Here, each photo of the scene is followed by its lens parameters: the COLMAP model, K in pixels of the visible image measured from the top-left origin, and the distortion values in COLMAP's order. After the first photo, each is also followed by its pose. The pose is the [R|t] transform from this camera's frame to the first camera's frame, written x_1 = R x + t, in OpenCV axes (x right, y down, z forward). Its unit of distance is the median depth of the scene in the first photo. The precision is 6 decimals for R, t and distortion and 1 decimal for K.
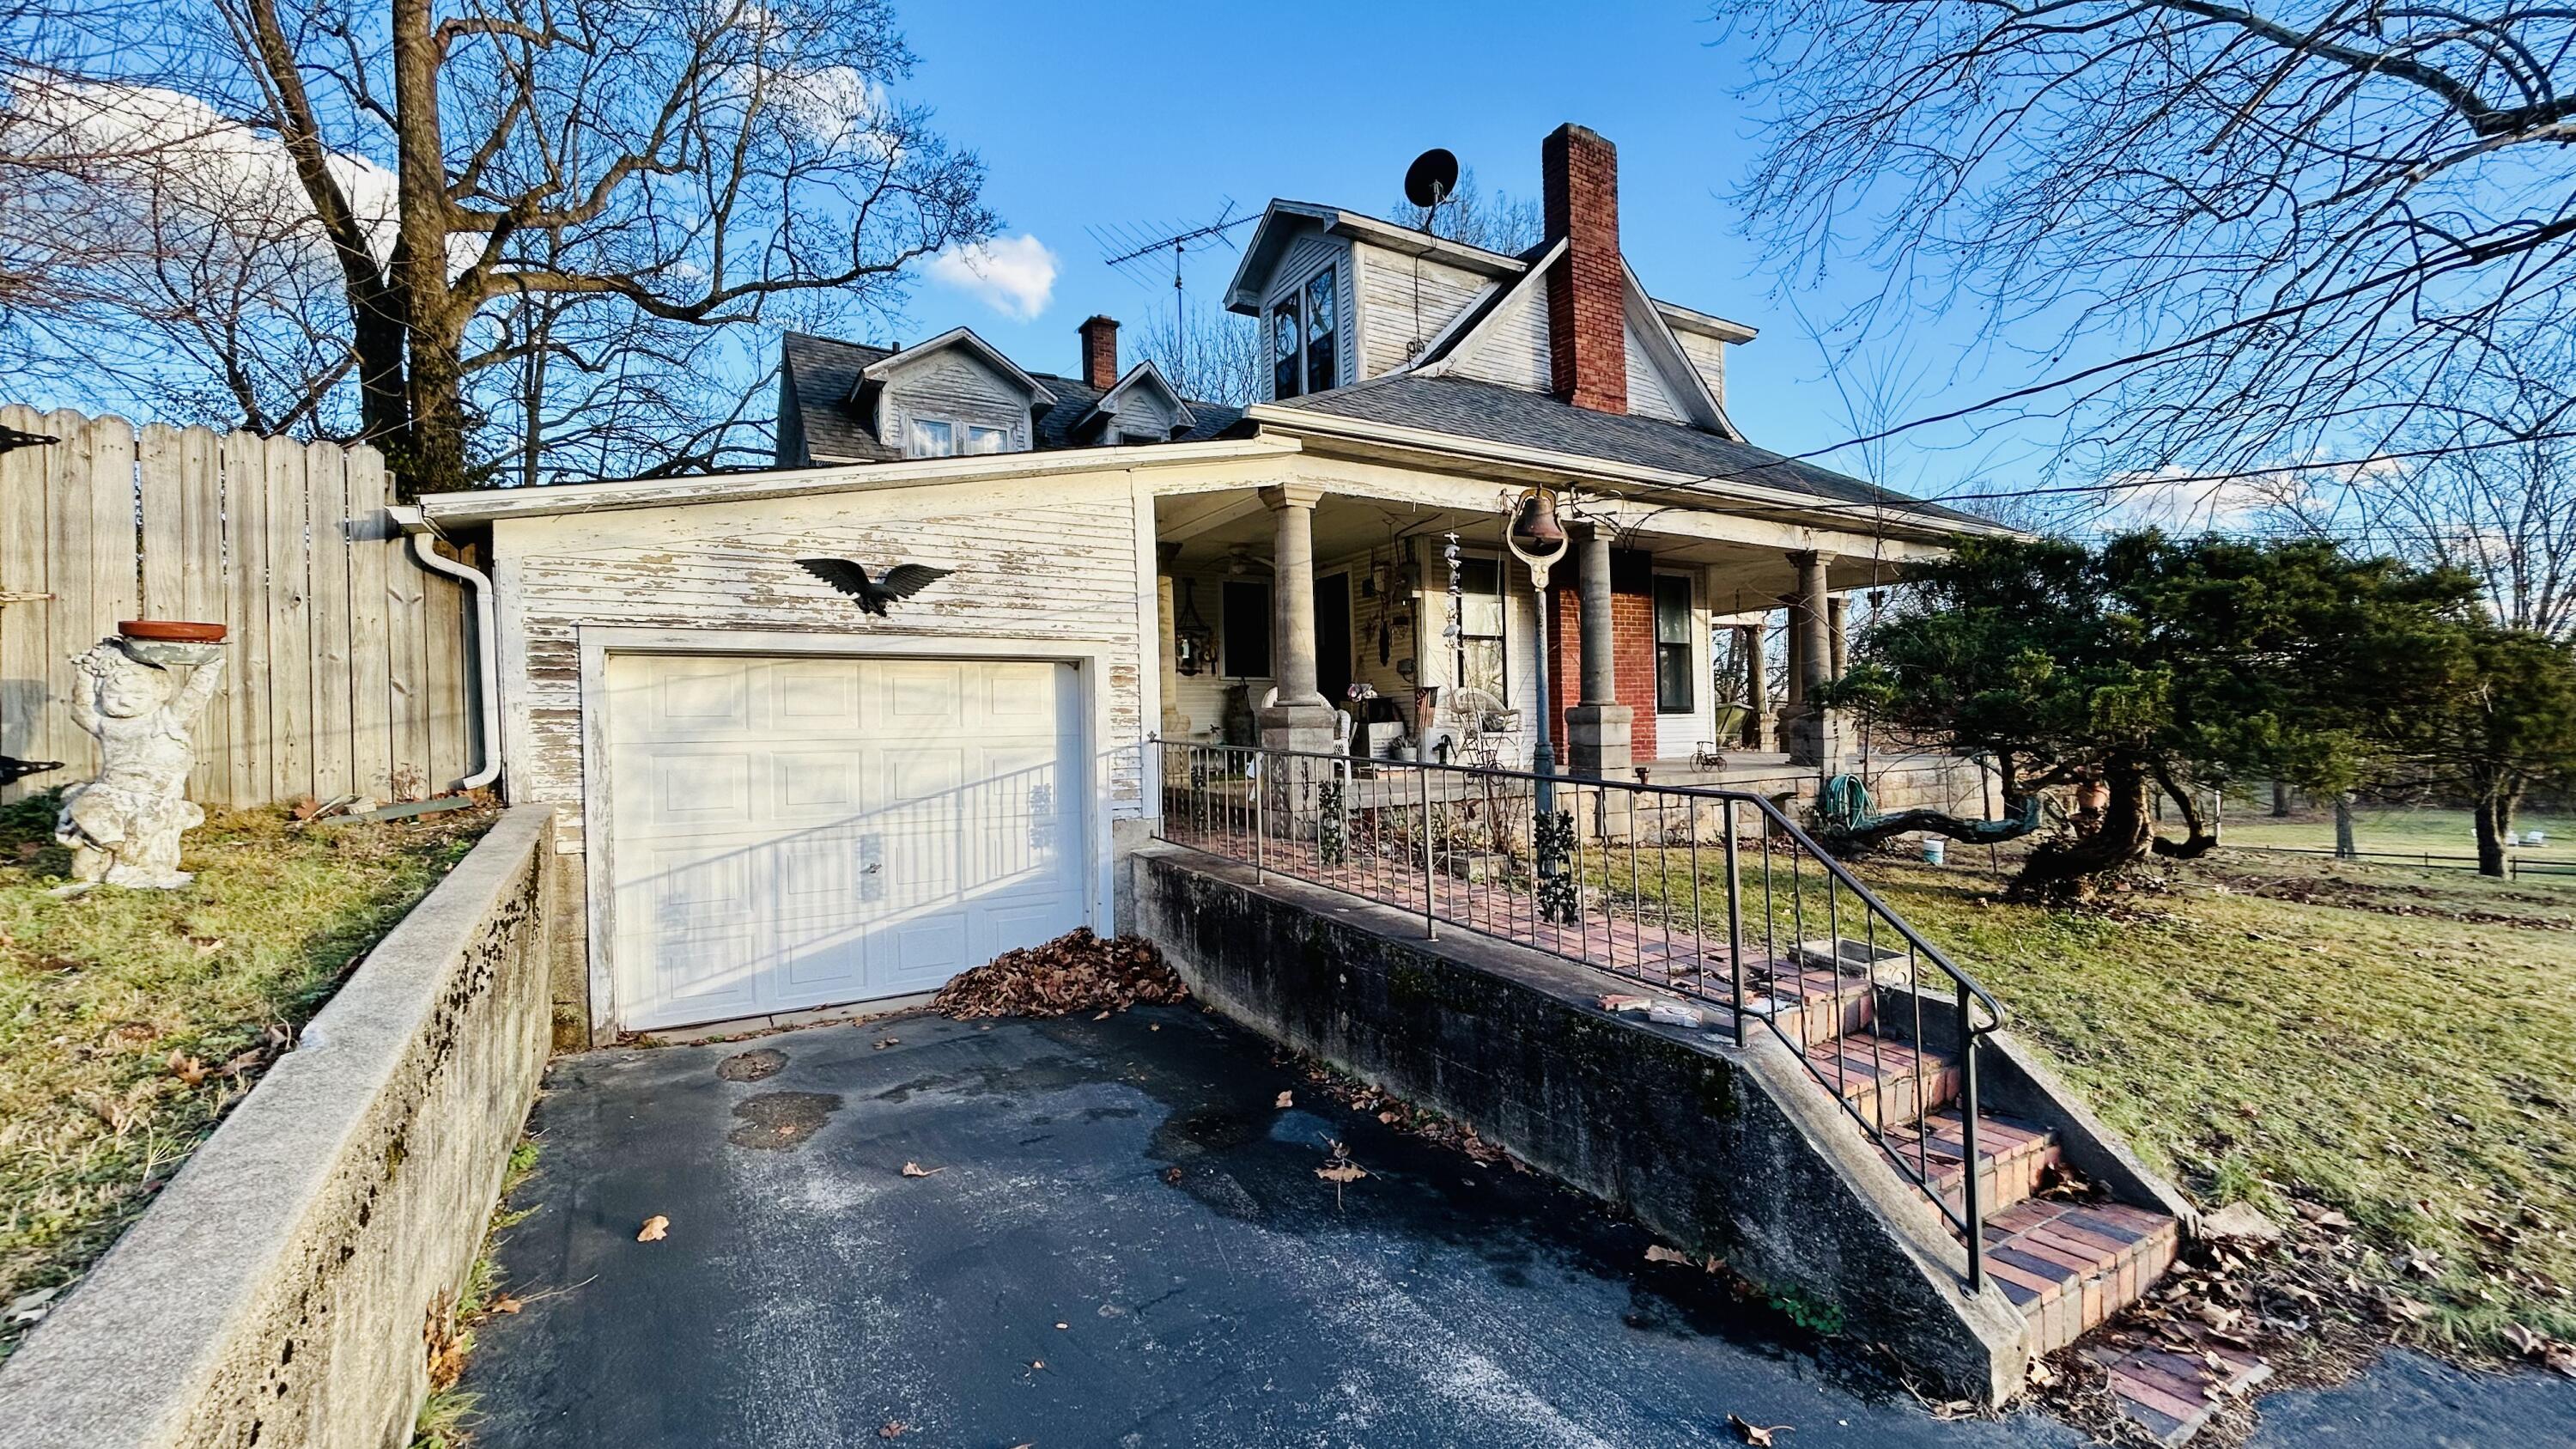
lens RADIAL K [[1039.3, 0, 1293.2], [0, 1039.3, 730.0], [0, 0, 1]] dist [0.001413, -0.000808]
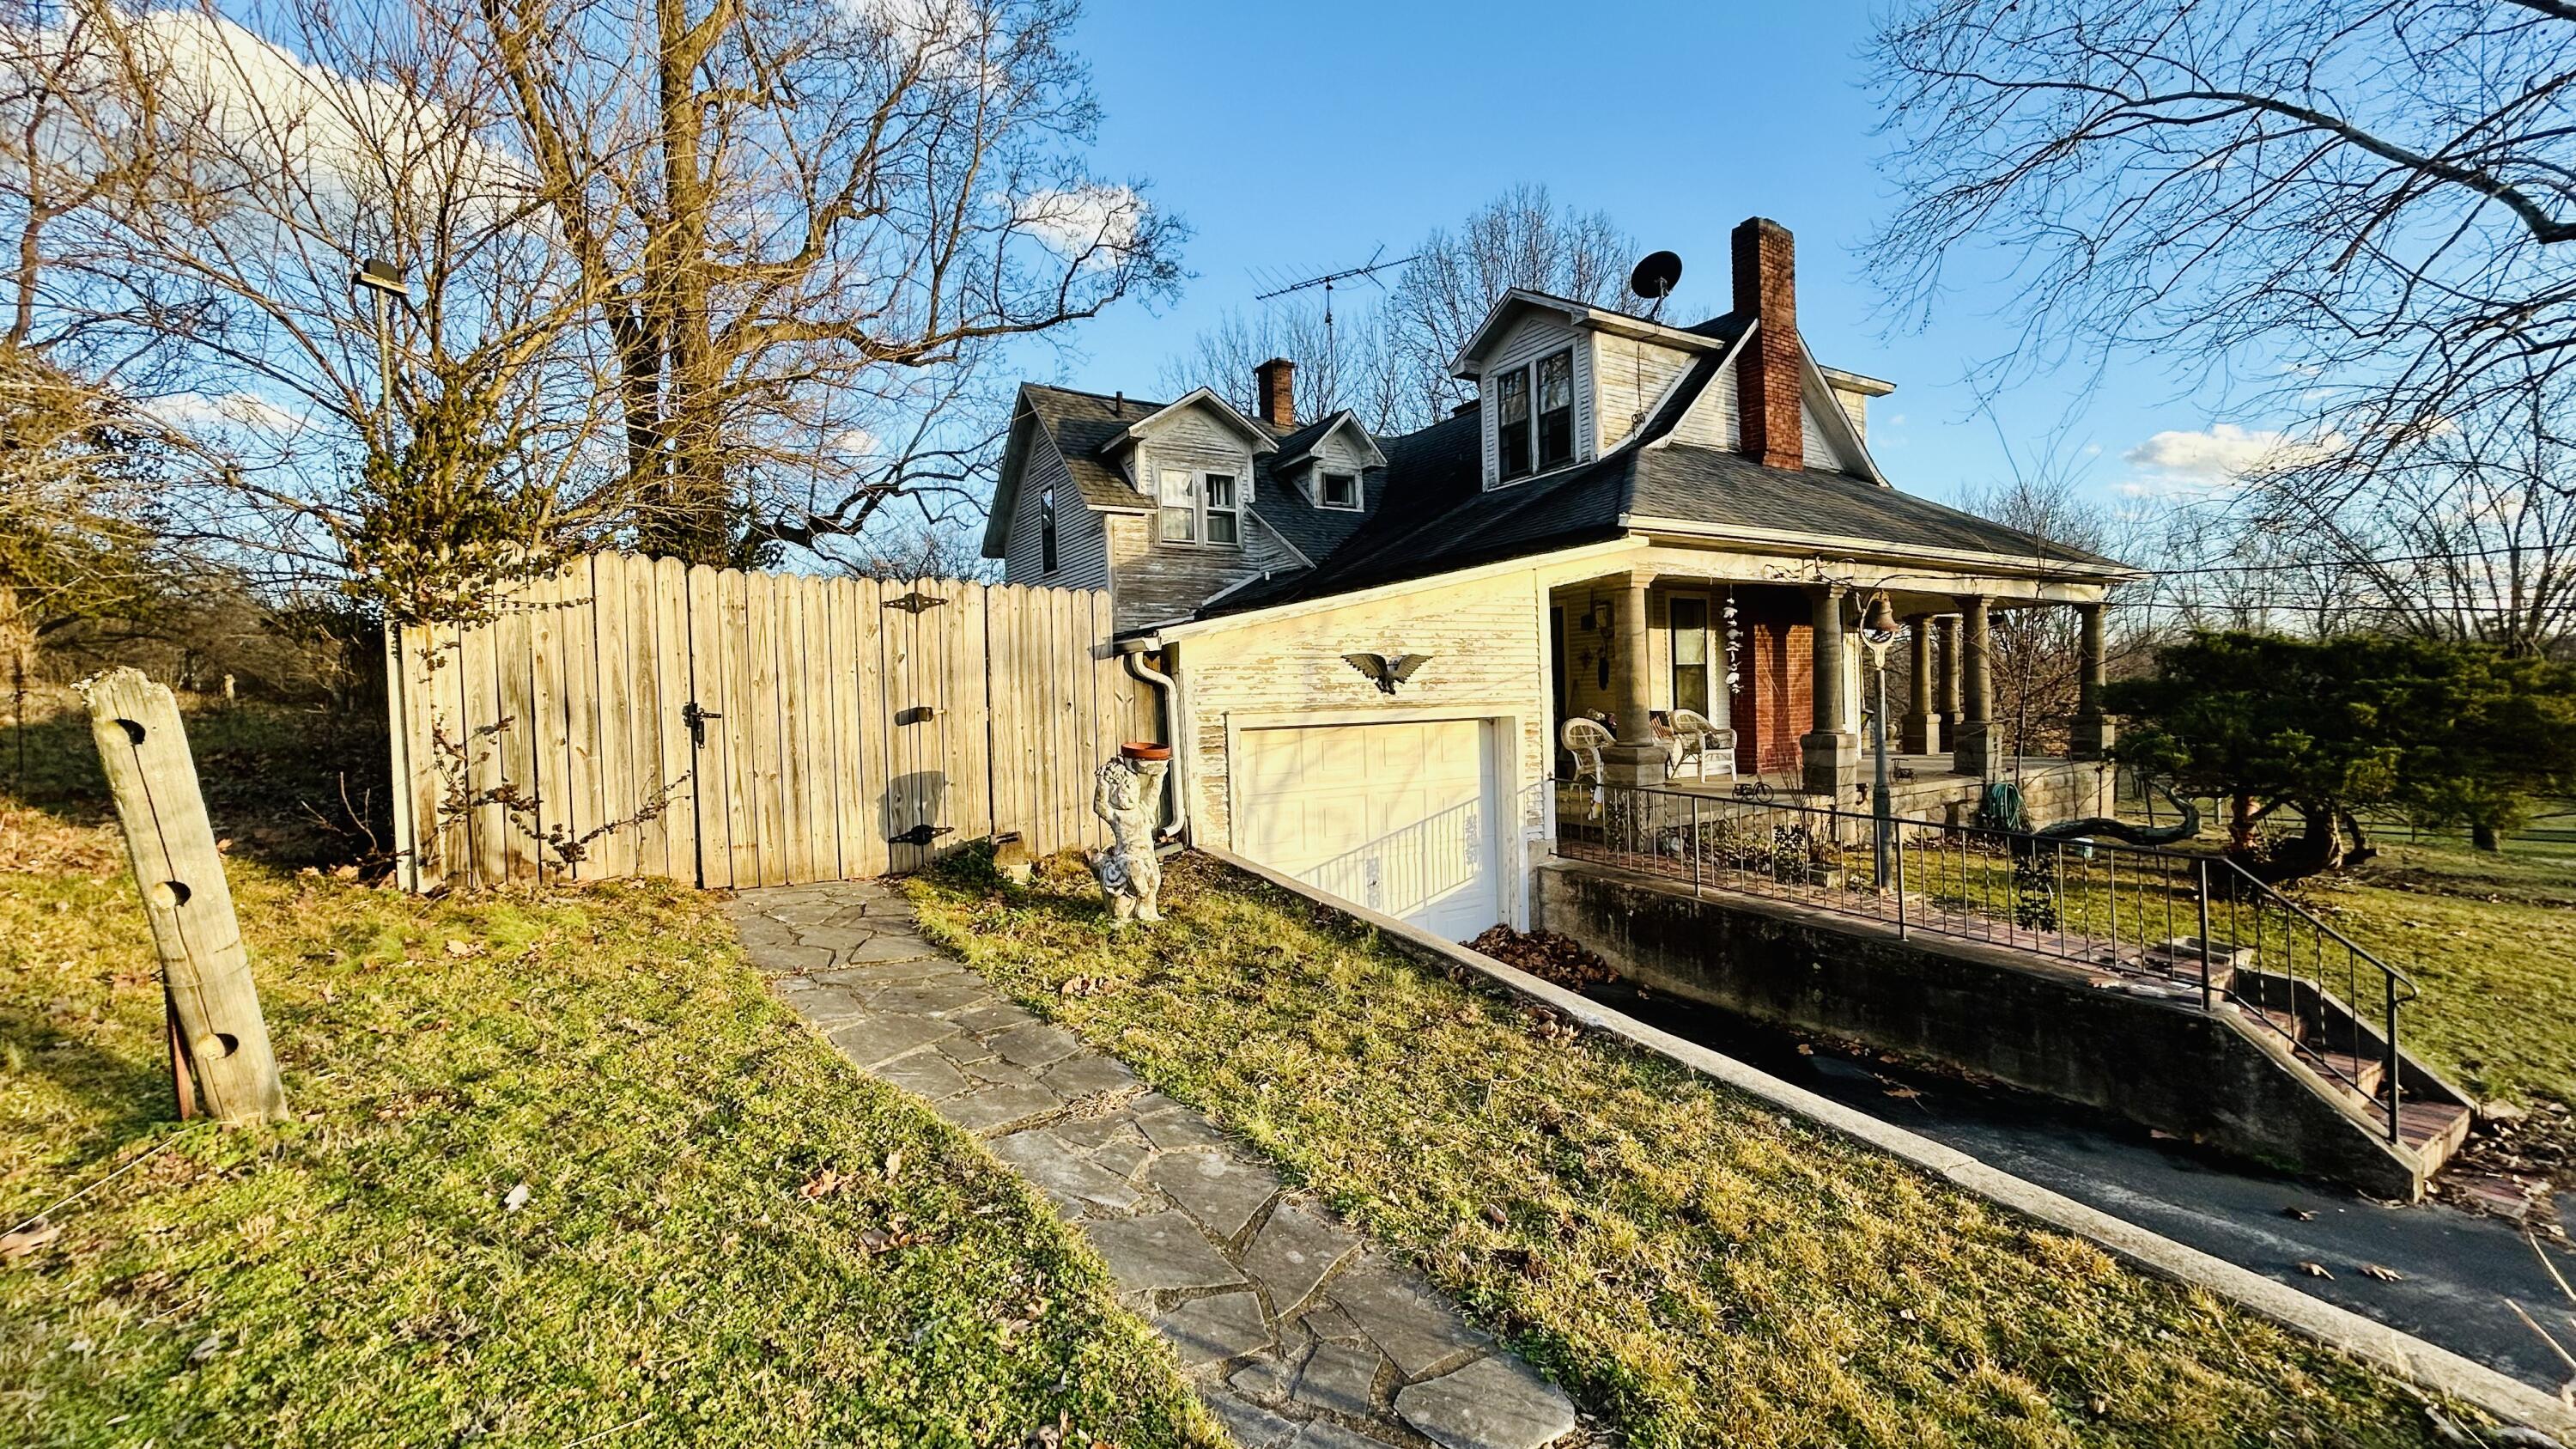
lens RADIAL K [[1039.3, 0, 1293.2], [0, 1039.3, 730.0], [0, 0, 1]] dist [0.001413, -0.000808]
pose [[0.999807, -0.008019, 0.017931, -0.477665], [0.007486, 0.999533, 0.029612, -0.091261], [-0.018160, -0.029473, 0.999401, -0.278916]]
